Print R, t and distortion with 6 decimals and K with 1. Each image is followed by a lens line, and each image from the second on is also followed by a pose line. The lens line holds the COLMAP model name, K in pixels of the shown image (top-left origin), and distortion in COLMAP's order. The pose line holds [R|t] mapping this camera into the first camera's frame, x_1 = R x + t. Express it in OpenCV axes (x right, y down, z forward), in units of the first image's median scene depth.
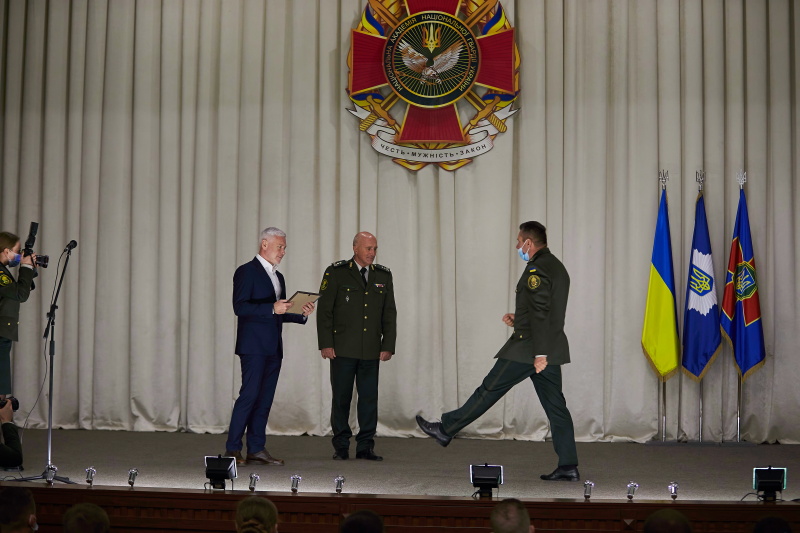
lens RADIAL K [[1710.4, 0, 400.1], [0, 1710.4, 264.8], [0, 0, 1]] dist [-0.210808, 0.000000]
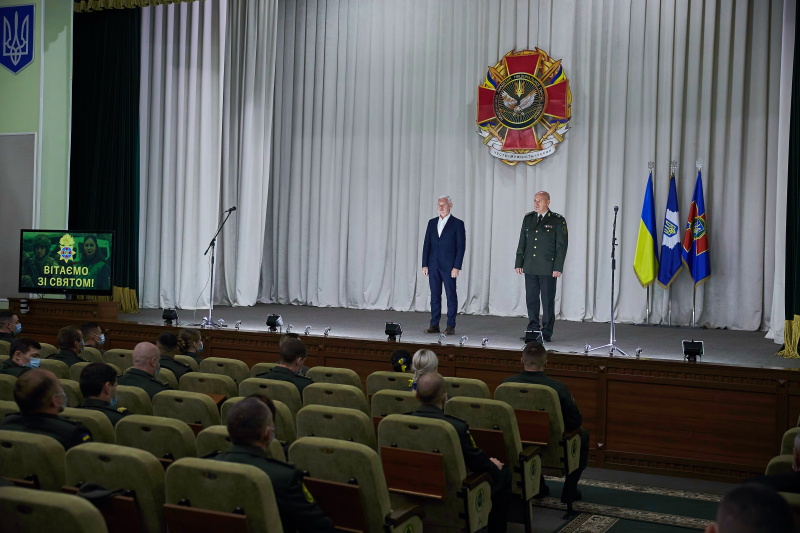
lens RADIAL K [[1008.5, 0, 398.2], [0, 1008.5, 321.4], [0, 0, 1]] dist [0.027548, 0.000000]
pose [[0.924235, 0.032988, -0.380396, 0.304817], [0.003569, 0.995471, 0.094999, 0.005394], [0.381807, -0.089159, 0.919932, -0.020009]]
